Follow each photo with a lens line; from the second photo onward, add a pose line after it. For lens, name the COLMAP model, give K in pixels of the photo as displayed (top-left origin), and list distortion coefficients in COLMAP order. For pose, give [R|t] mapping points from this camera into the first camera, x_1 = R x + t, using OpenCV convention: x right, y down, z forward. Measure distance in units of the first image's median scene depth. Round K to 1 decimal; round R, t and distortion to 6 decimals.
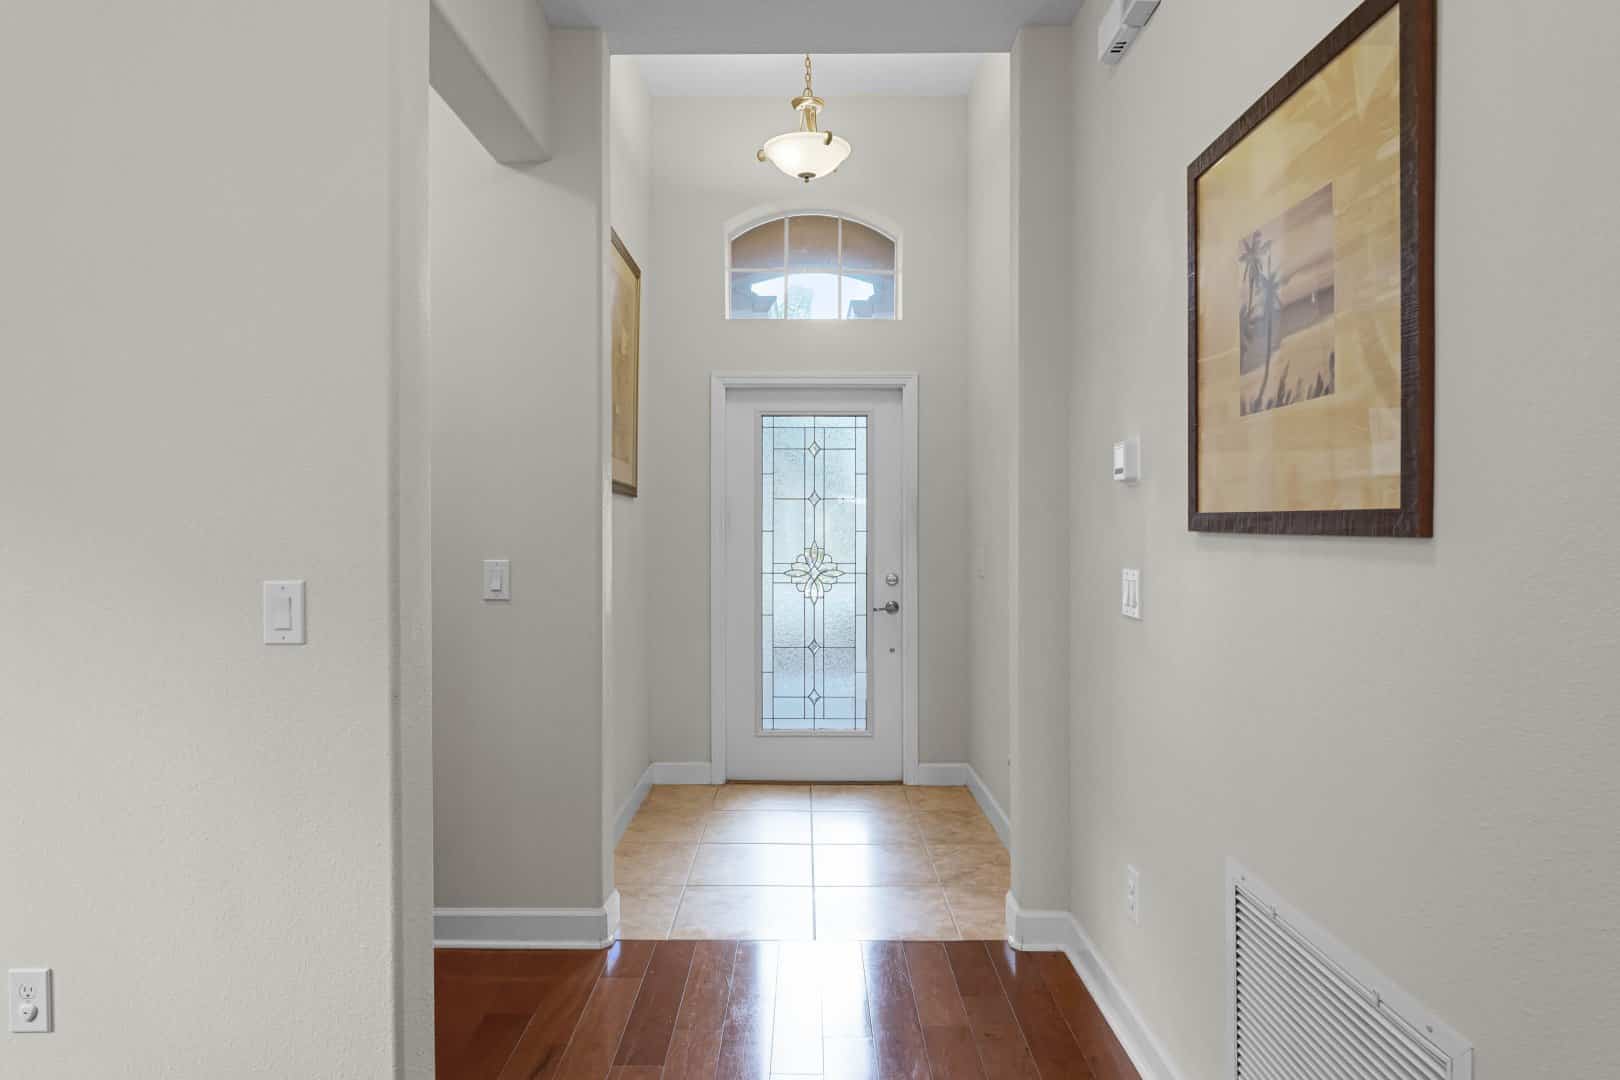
lens RADIAL K [[960.6, 0, 810.0], [0, 960.6, 540.0], [0, 0, 1]] dist [-0.003555, -0.000782]
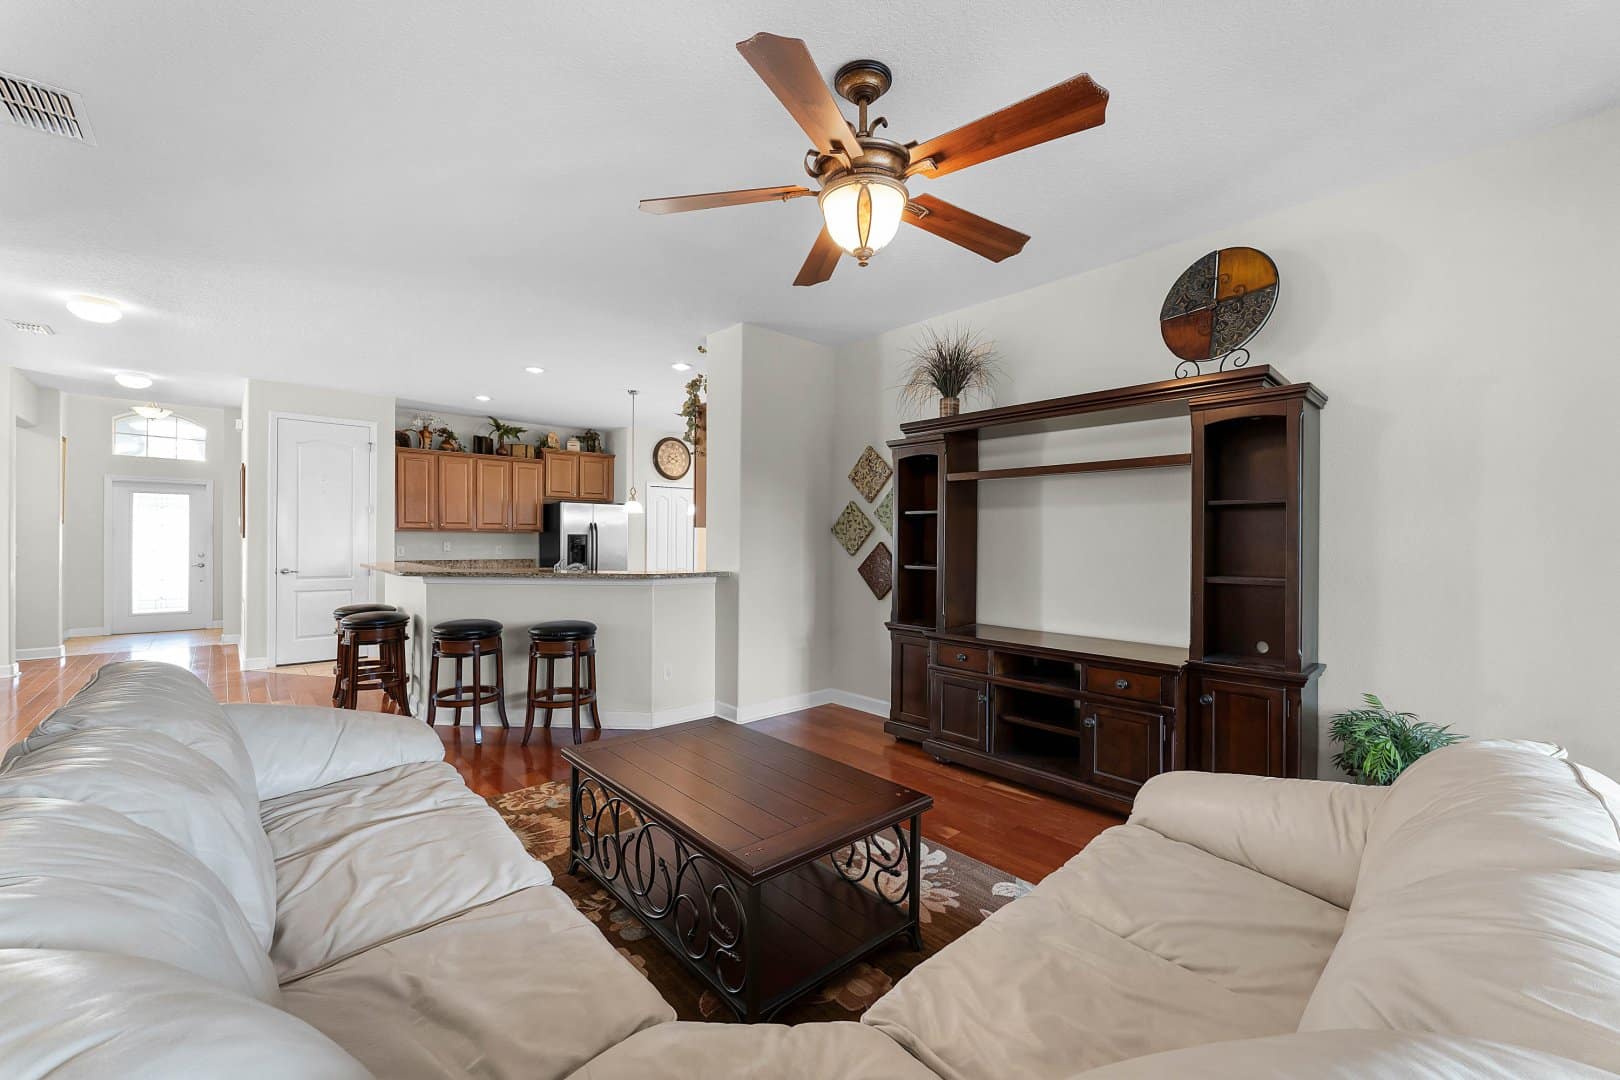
lens RADIAL K [[649.9, 0, 810.0], [0, 649.9, 540.0], [0, 0, 1]] dist [0.001824, 0.000143]
pose [[0.742341, 0.001989, 0.670020, 0.134792], [0.005433, 0.999945, -0.008988, 0.025343], [-0.670001, 0.010313, 0.742289, -1.604376]]
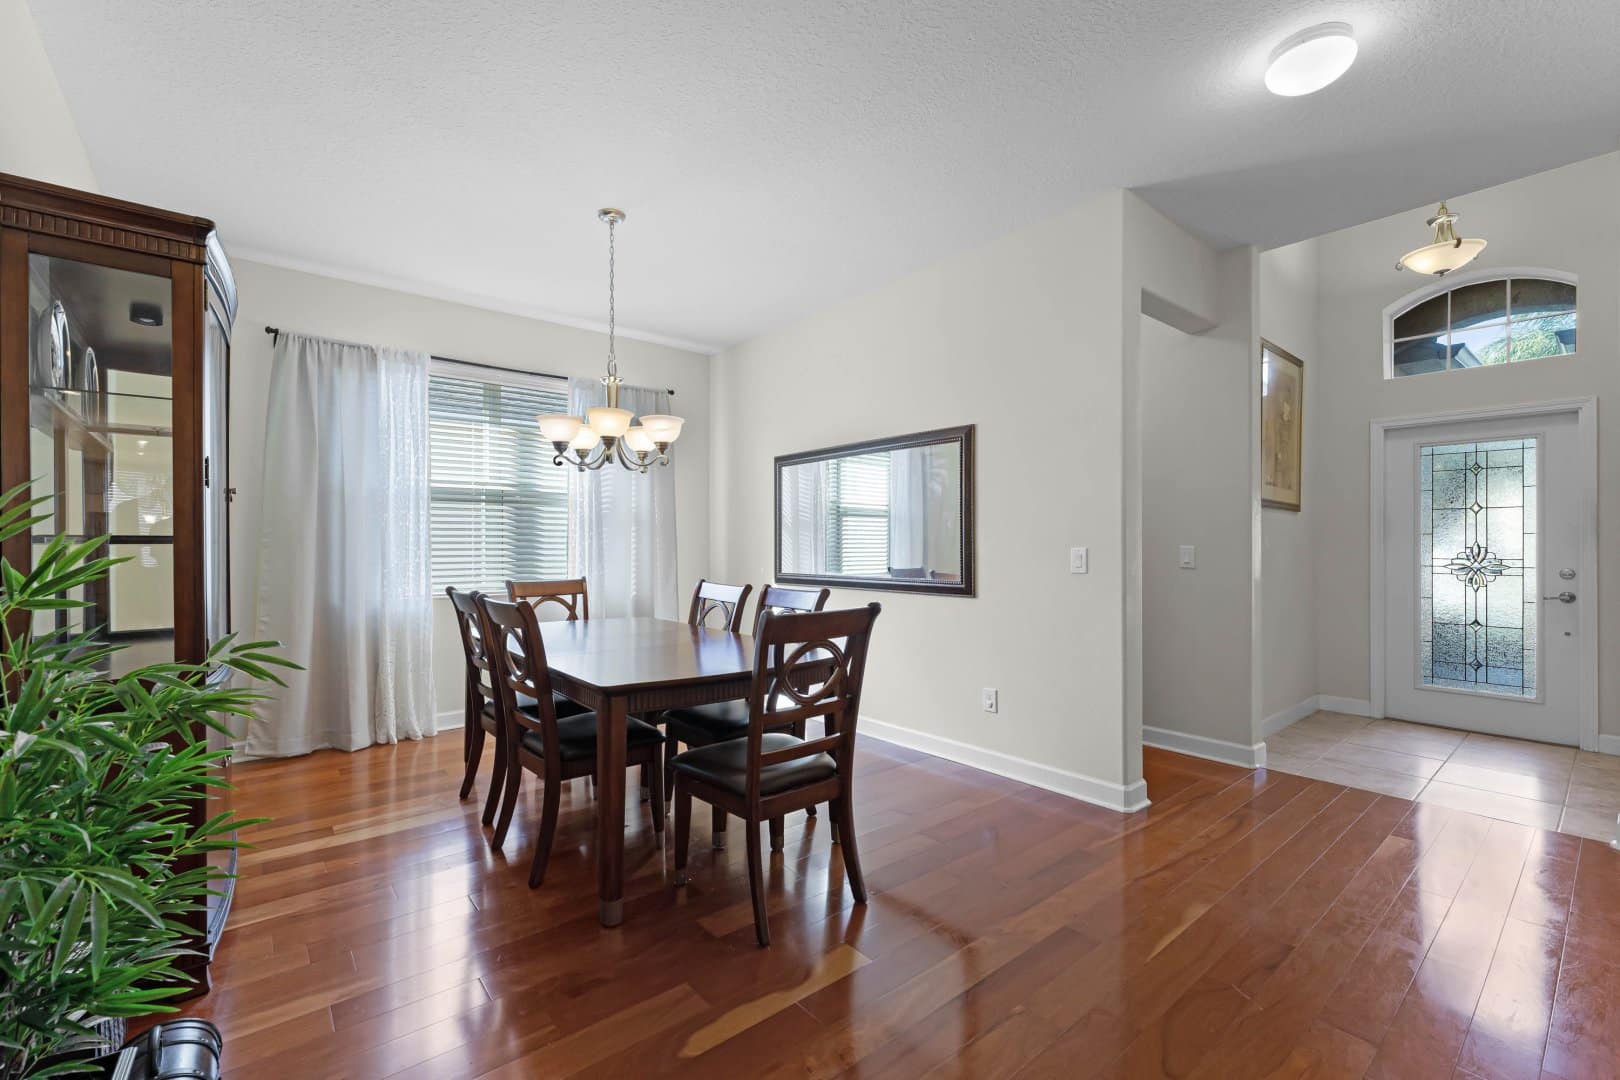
lens RADIAL K [[674.6, 0, 810.0], [0, 674.6, 540.0], [0, 0, 1]] dist [0.001503, 0.000565]
pose [[0.636562, -0.003506, -0.771218, 0.138862], [-0.010612, 0.999855, -0.013305, 0.021246], [0.771153, 0.016654, 0.636432, -0.253230]]
